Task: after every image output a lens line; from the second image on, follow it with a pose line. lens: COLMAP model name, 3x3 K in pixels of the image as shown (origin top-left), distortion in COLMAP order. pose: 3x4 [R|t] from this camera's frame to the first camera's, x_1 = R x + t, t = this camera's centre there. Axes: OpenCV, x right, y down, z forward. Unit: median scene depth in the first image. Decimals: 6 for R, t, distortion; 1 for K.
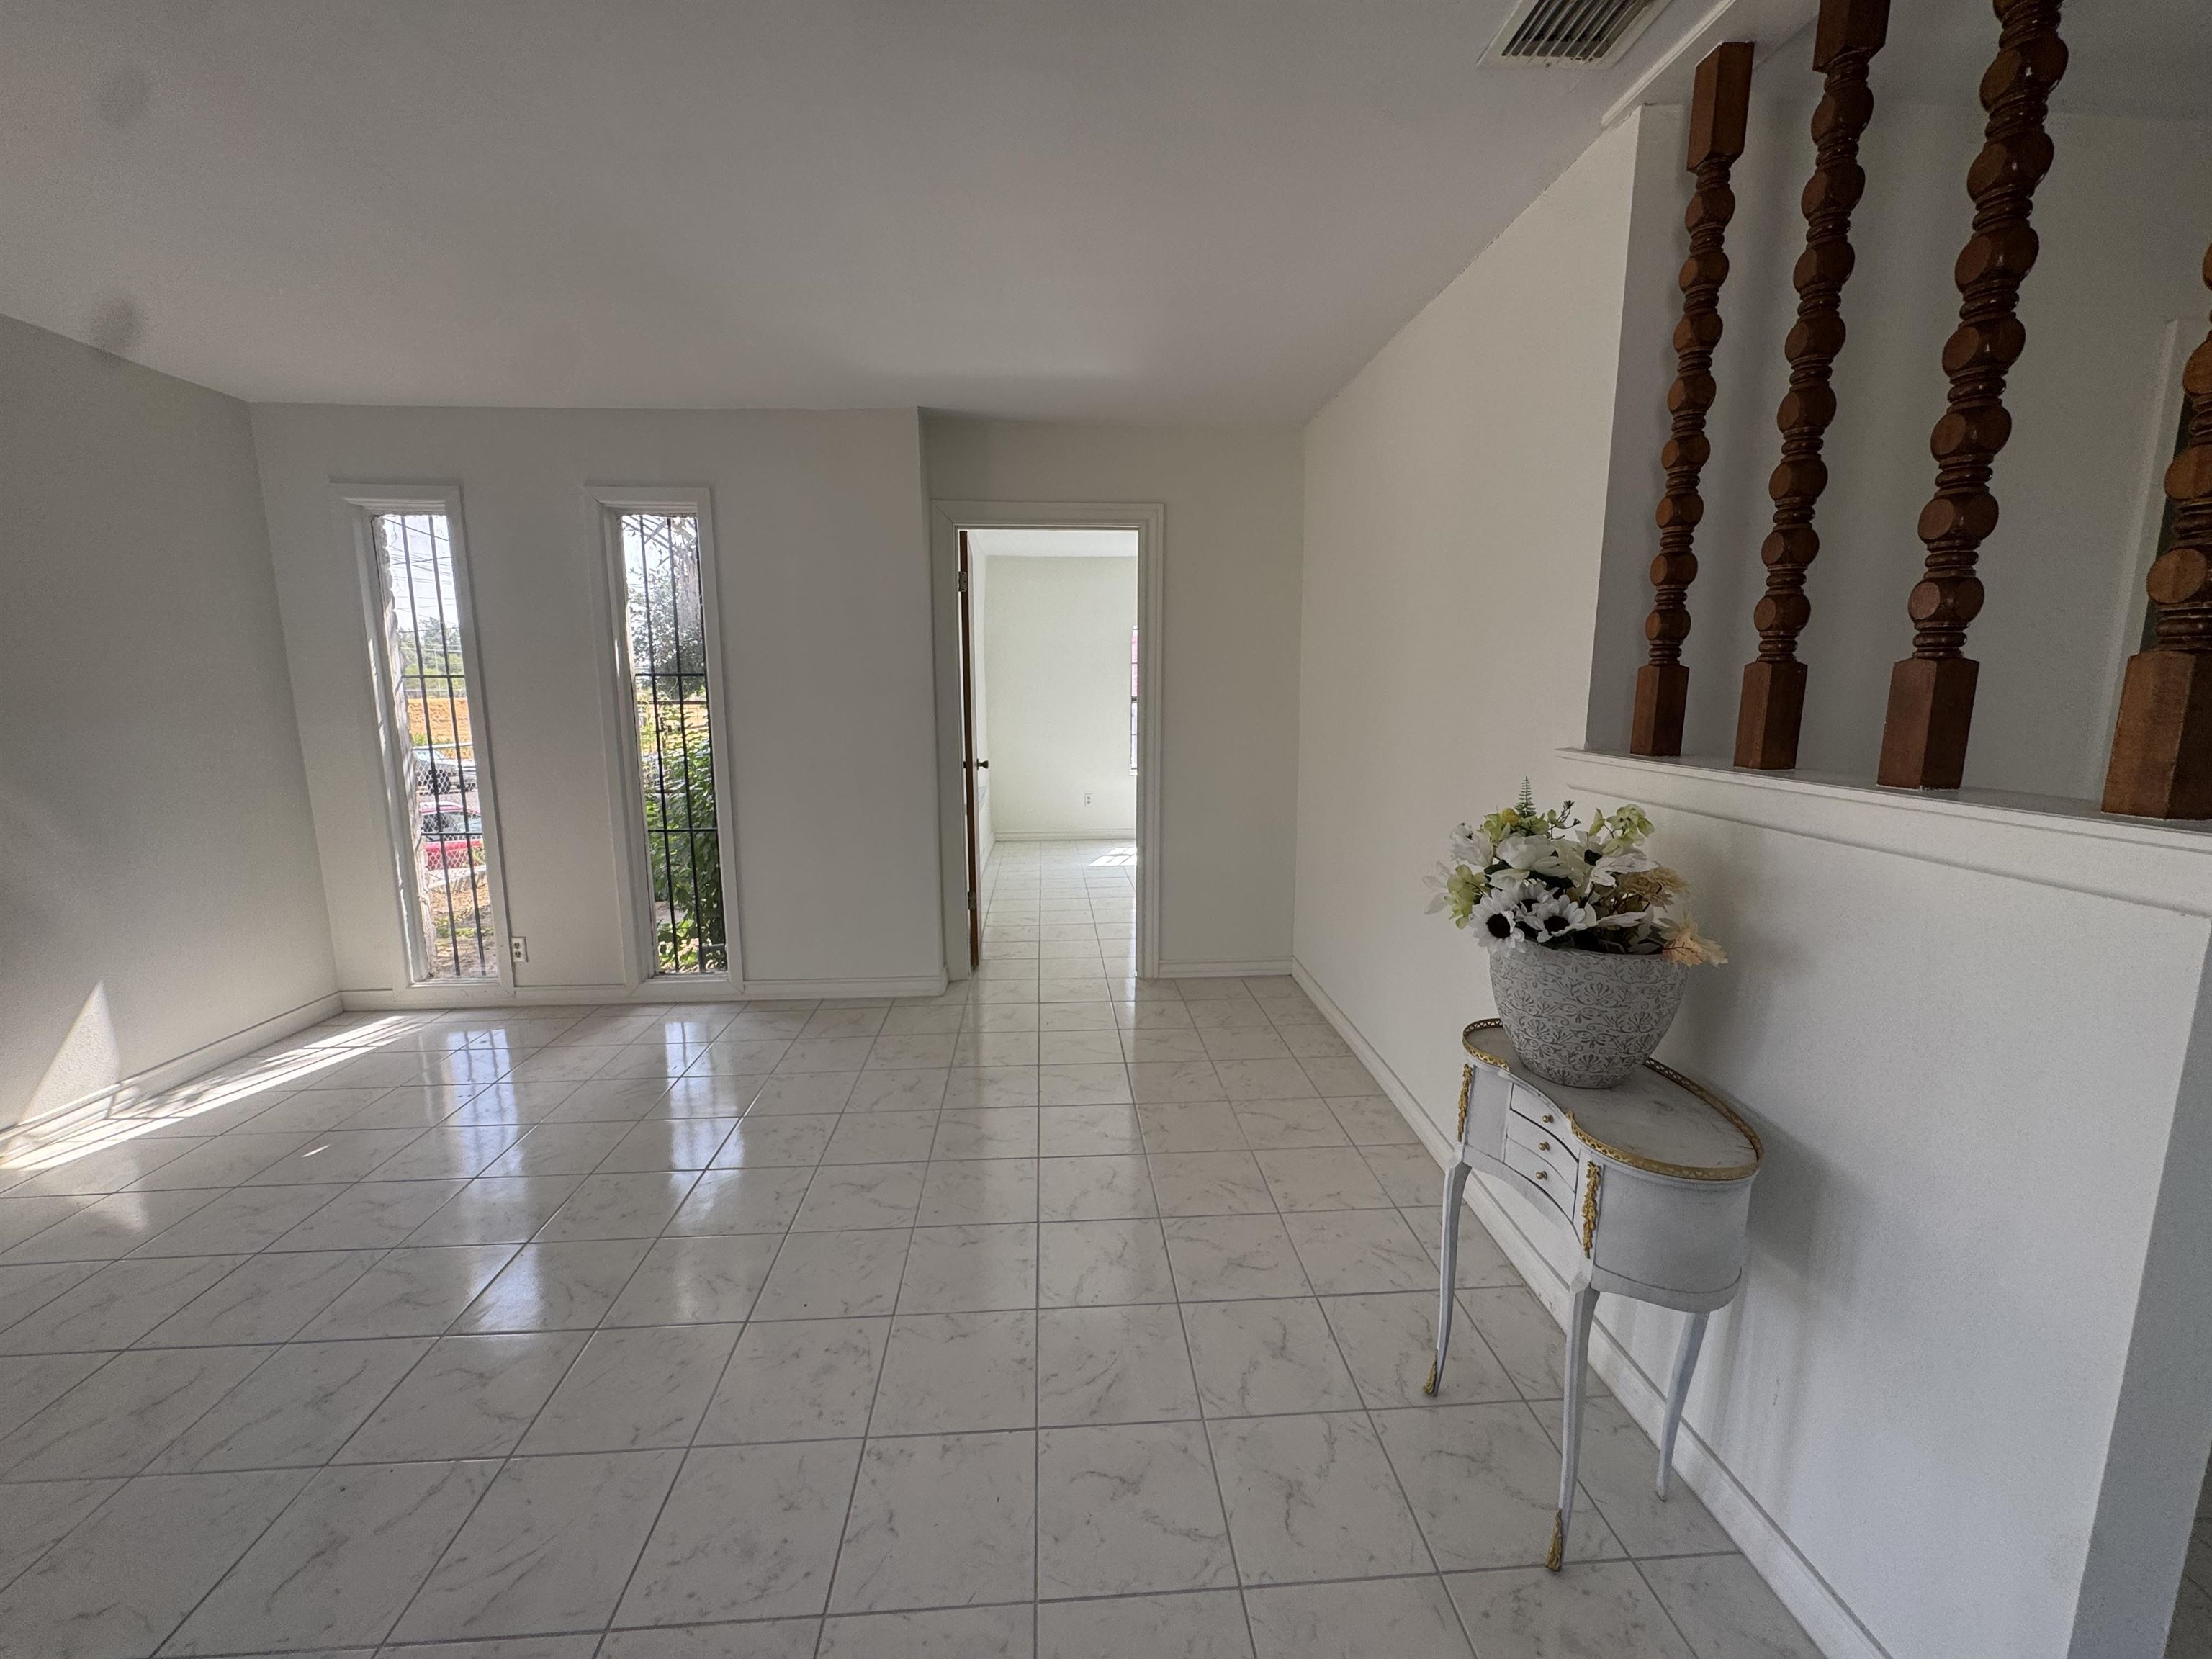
lens RADIAL K [[886.2, 0, 1102.6], [0, 886.2, 827.3], [0, 0, 1]] dist [-0.000245, 0.000069]
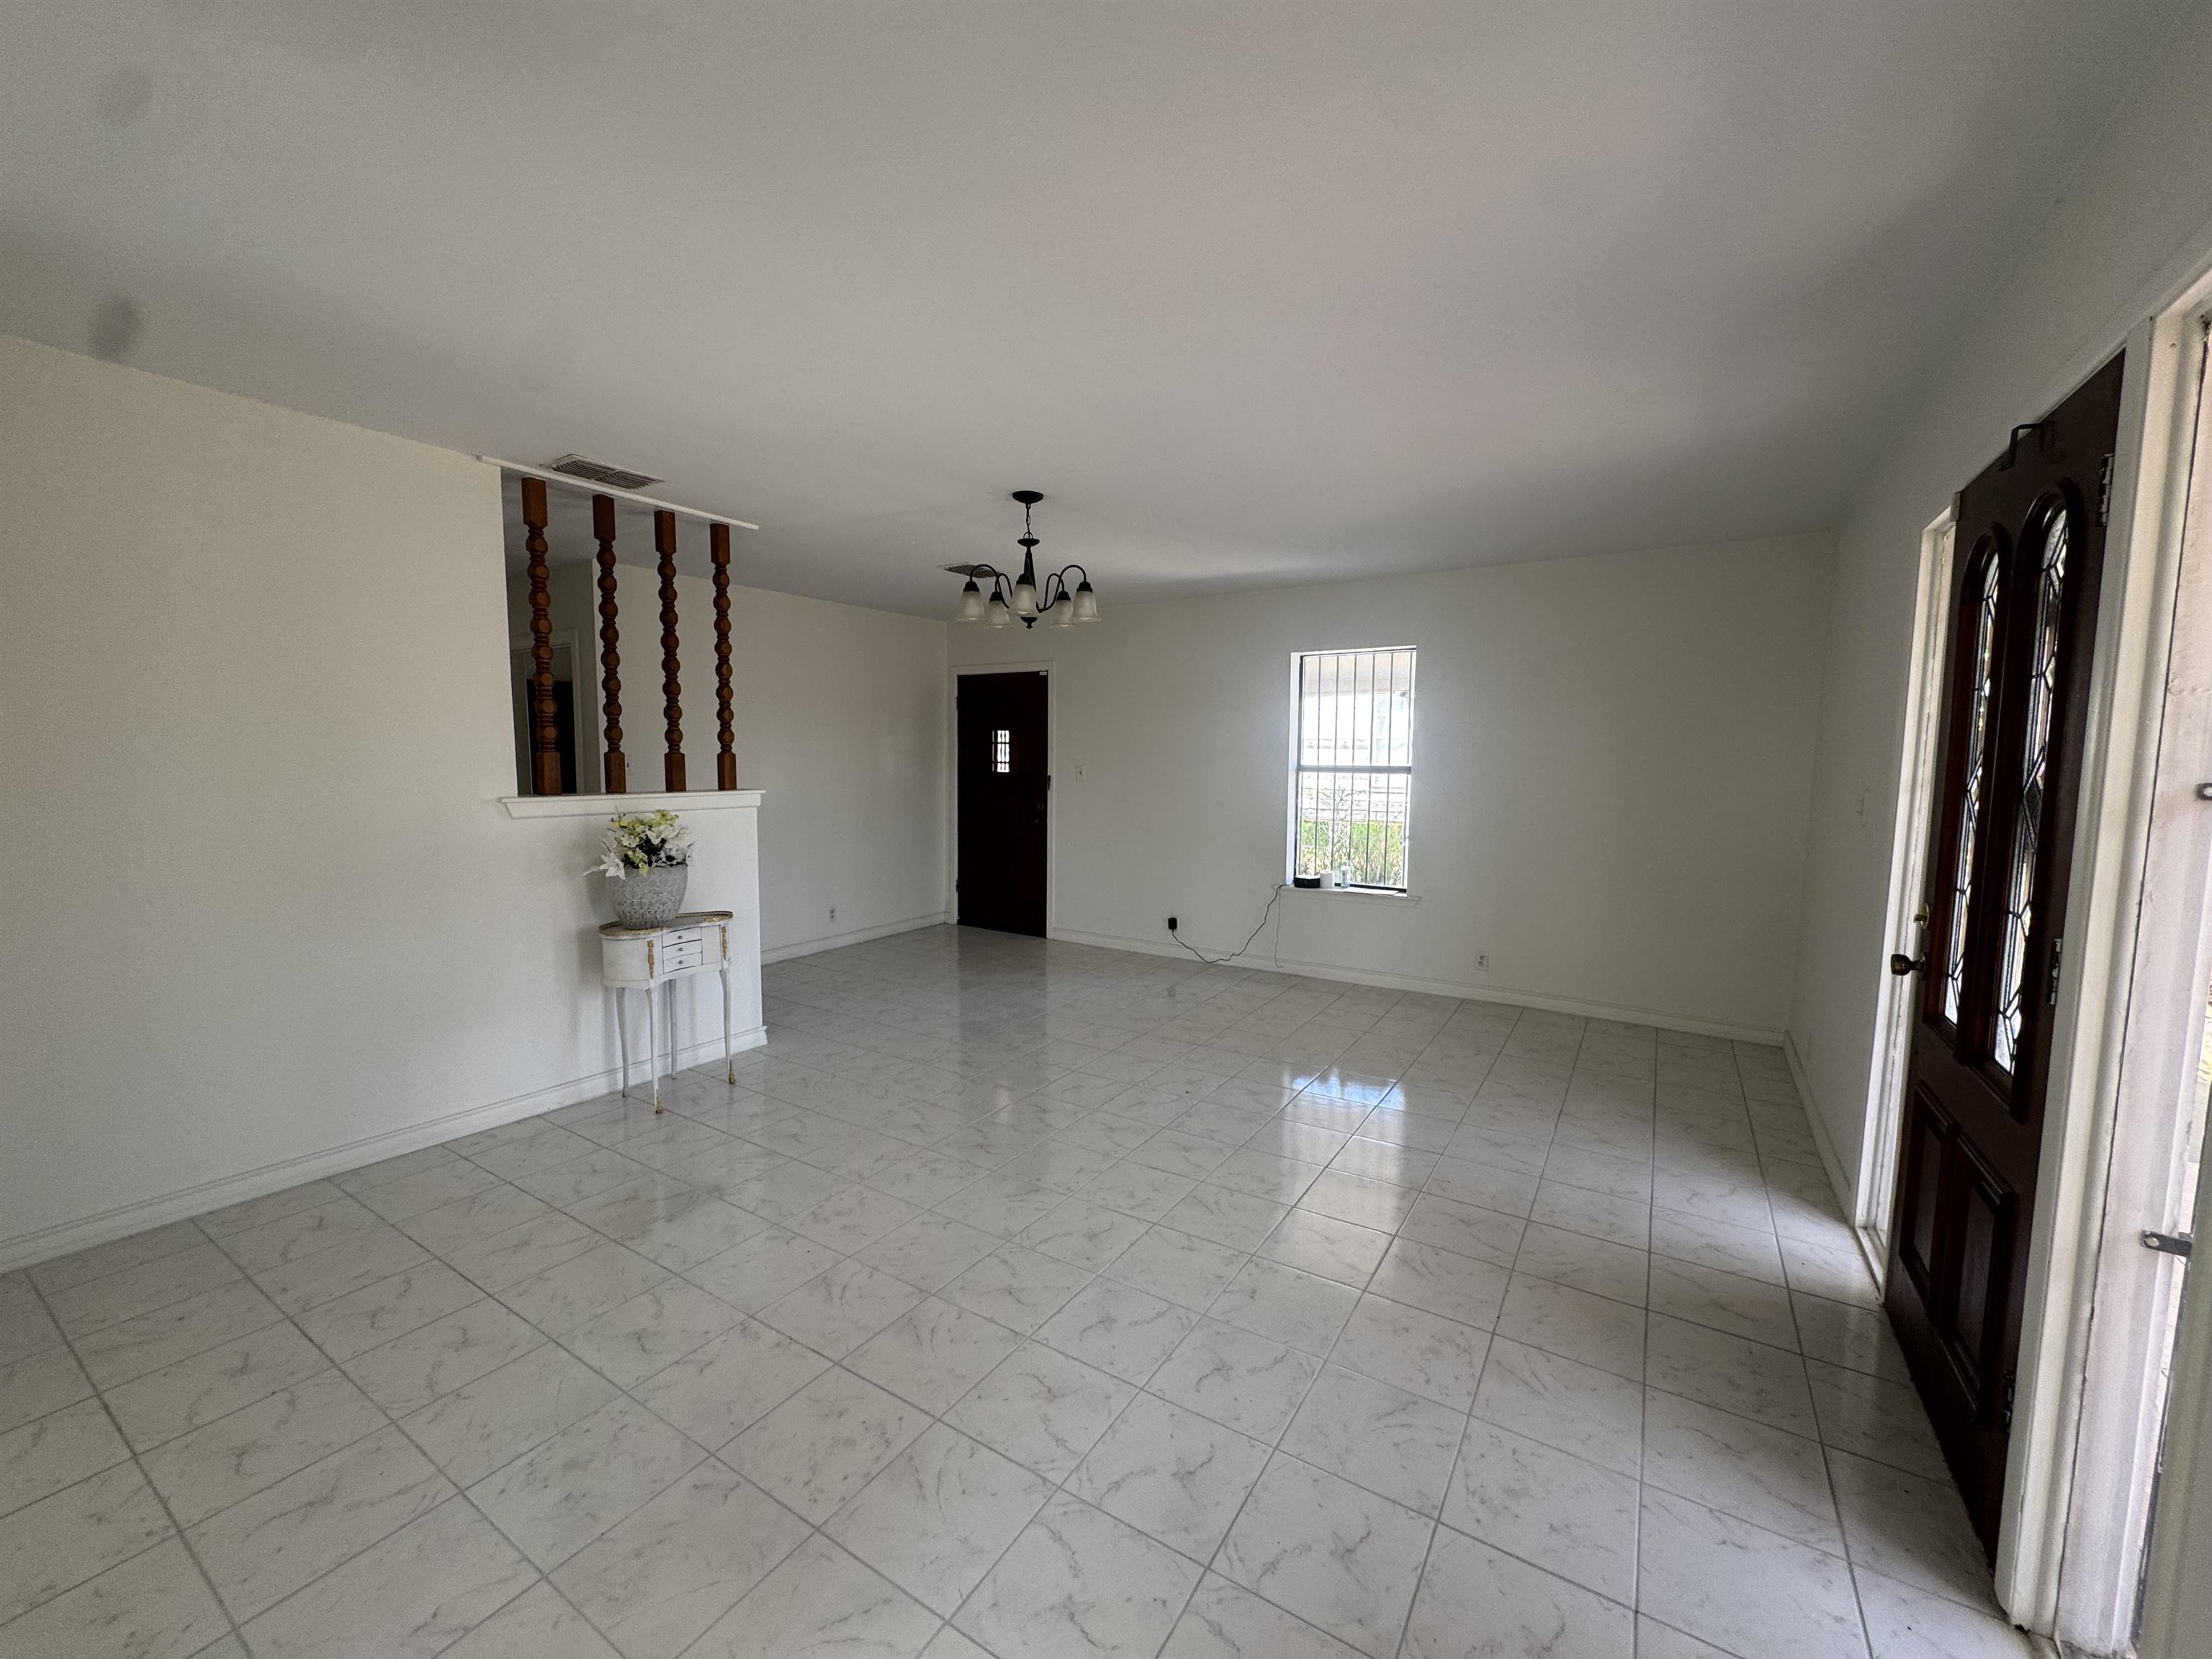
lens RADIAL K [[883.3, 0, 1106.0], [0, 883.3, 829.5], [0, 0, 1]] dist [-0.003469, -0.000259]
pose [[-0.798264, -0.059182, 0.599393, -1.867759], [0.089072, 0.972619, 0.214658, -0.377317], [-0.595685, 0.224743, -0.771135, 2.113127]]
